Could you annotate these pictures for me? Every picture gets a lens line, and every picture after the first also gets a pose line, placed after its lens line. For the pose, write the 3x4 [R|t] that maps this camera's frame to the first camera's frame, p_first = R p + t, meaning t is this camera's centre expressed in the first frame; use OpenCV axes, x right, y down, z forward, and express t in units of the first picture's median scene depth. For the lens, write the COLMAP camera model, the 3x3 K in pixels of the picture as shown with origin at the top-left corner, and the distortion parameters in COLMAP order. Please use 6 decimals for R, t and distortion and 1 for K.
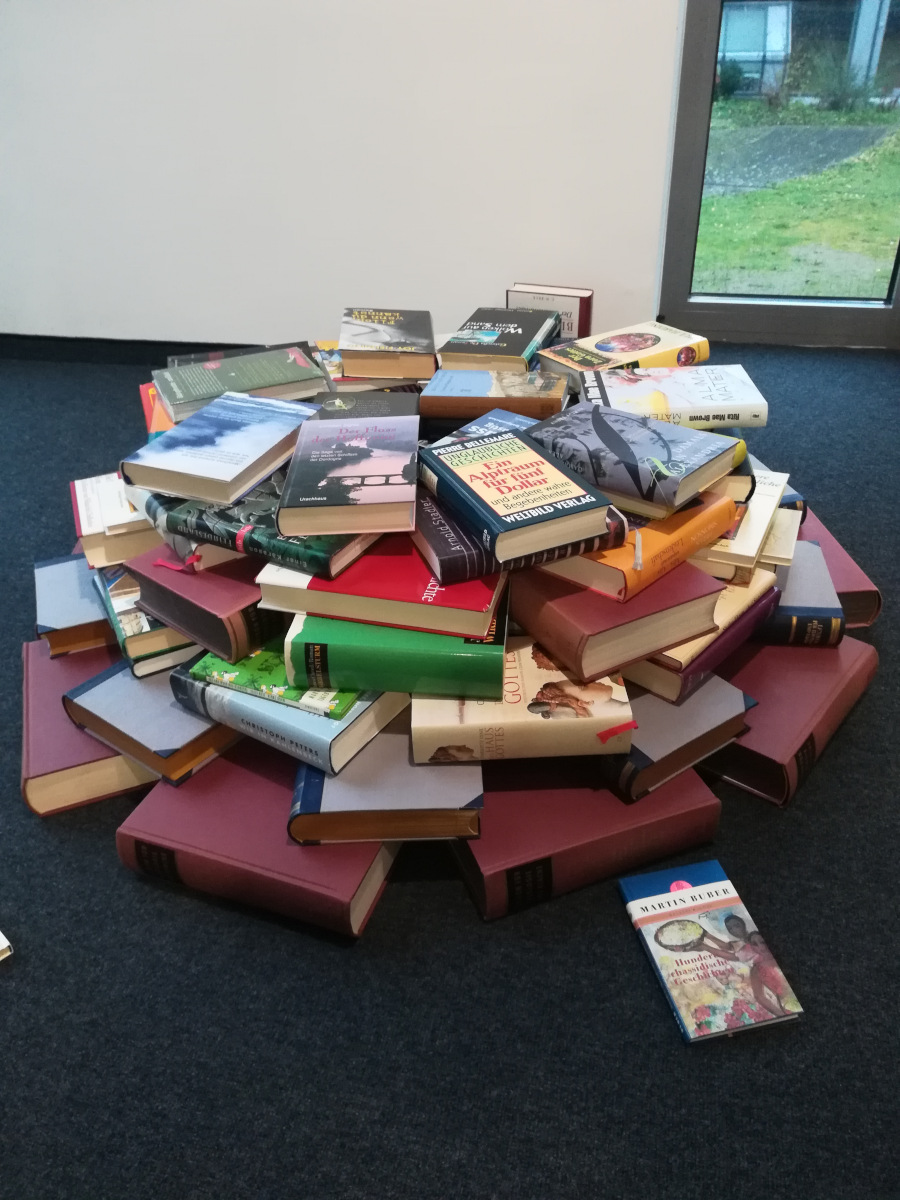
lens RADIAL K [[832.5, 0, 479.7], [0, 832.5, 600.8], [0, 0, 1]] dist [0.001222, -0.038142]
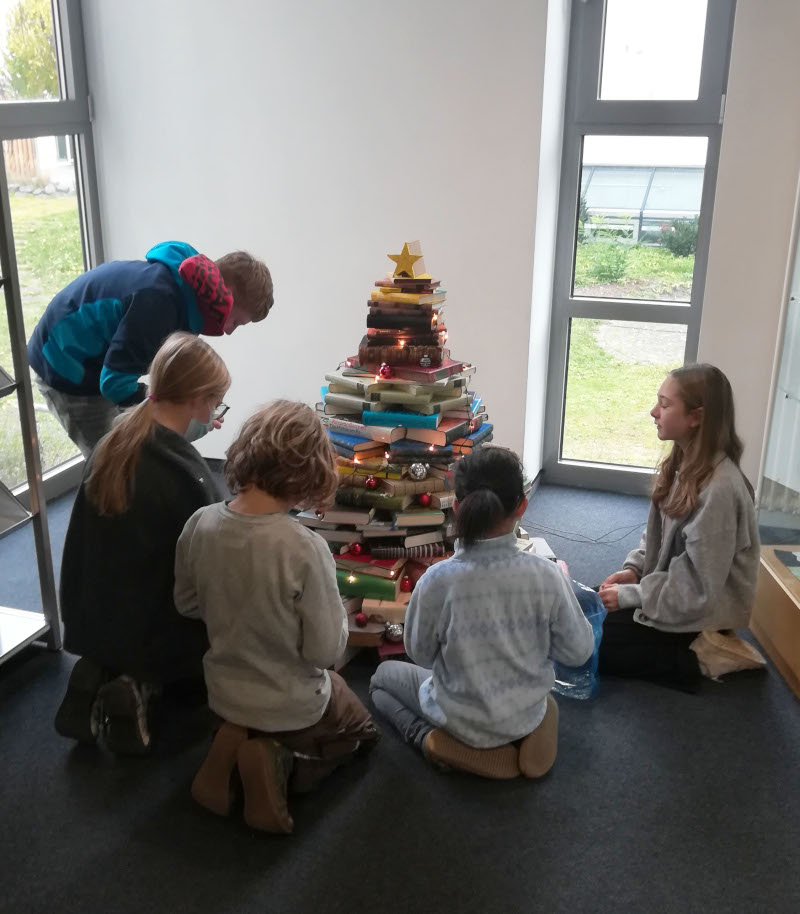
lens RADIAL K [[1022.2, 0, 400.0], [0, 1022.2, 457.0], [0, 0, 1]] dist [0.020296, -0.007181]
pose [[0.990146, 0.071705, -0.120290, 0.037375], [-0.105017, 0.948439, -0.299056, 0.060832], [0.092644, 0.308742, 0.946623, -0.213443]]
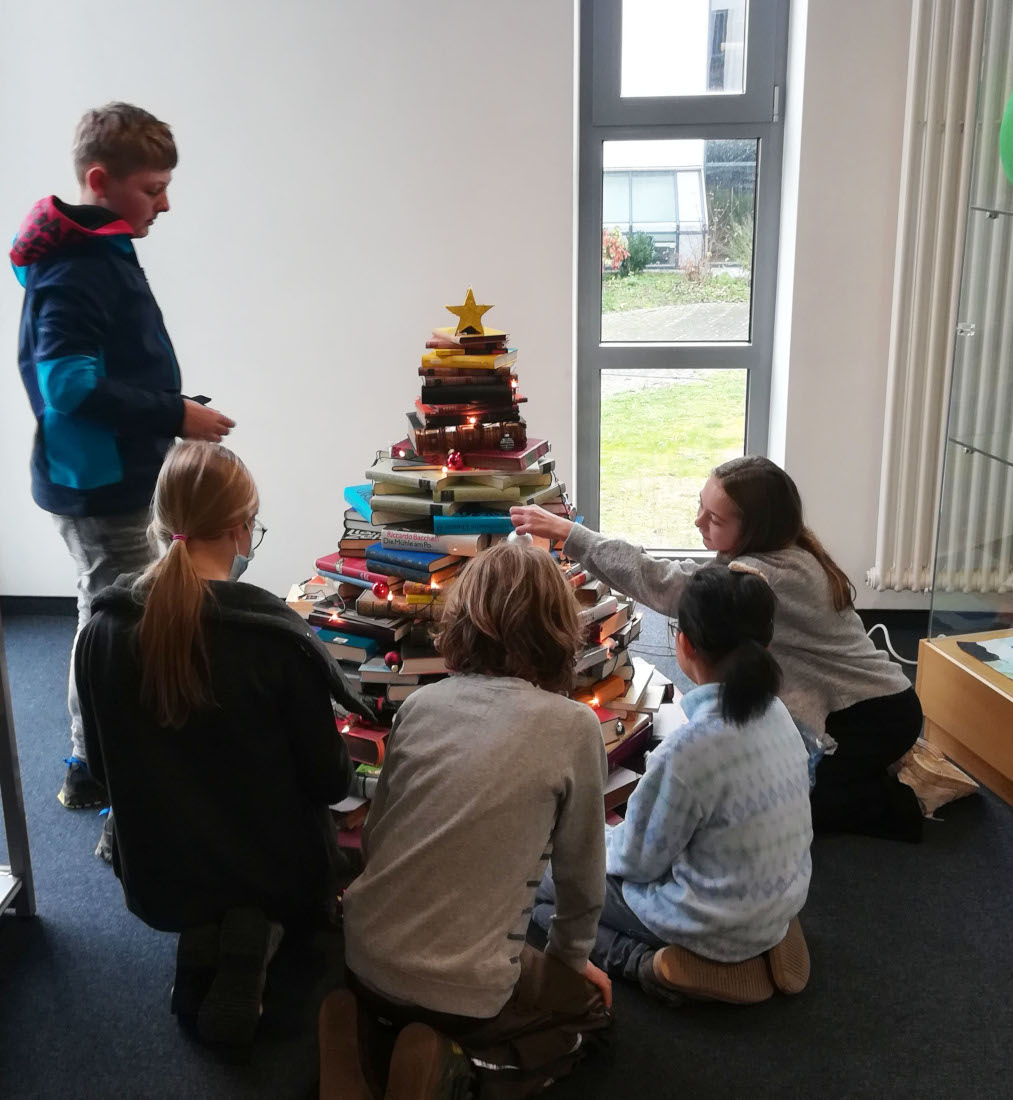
lens RADIAL K [[1285.9, 0, 464.7], [0, 1285.9, 447.7], [0, 0, 1]] dist [0.129232, -0.412178]
pose [[0.993693, -0.020553, 0.110239, -0.038706], [0.060294, 0.926798, -0.370690, 0.048829], [-0.094550, 0.374999, 0.922191, -0.197442]]
